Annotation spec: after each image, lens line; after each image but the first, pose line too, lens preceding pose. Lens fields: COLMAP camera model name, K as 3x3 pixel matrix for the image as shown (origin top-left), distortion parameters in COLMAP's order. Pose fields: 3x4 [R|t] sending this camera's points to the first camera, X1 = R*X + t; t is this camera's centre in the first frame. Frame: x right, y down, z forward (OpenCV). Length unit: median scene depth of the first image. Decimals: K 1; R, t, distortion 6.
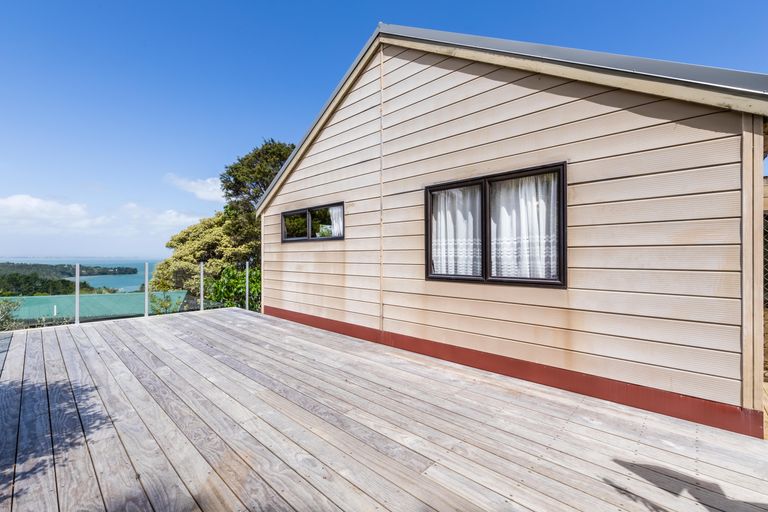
lens RADIAL K [[331.7, 0, 385.0], [0, 331.7, 256.7], [0, 0, 1]] dist [0.000358, -0.000181]
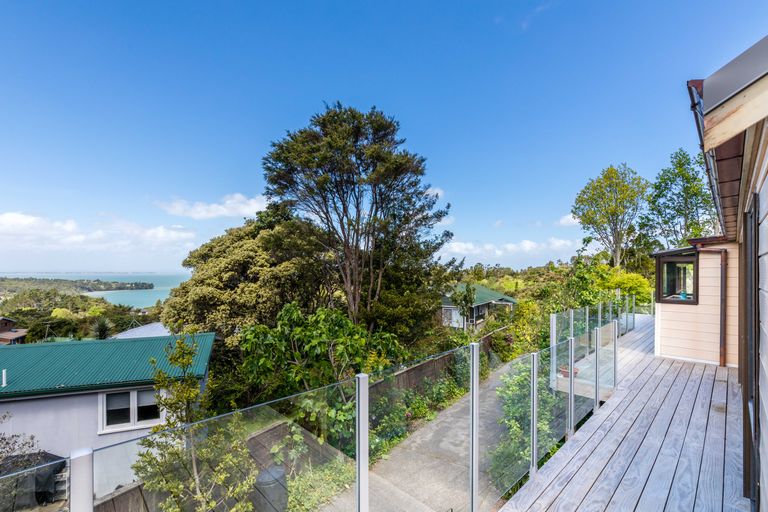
lens RADIAL K [[331.7, 0, 371.0], [0, 331.7, 274.4], [0, 0, 1]] dist [0.000358, -0.000181]
pose [[0.998040, -0.000219, -0.062572, -0.194402], [0.001026, 0.999917, 0.012864, -0.020588], [0.062564, -0.012903, 0.997958, 0.286657]]
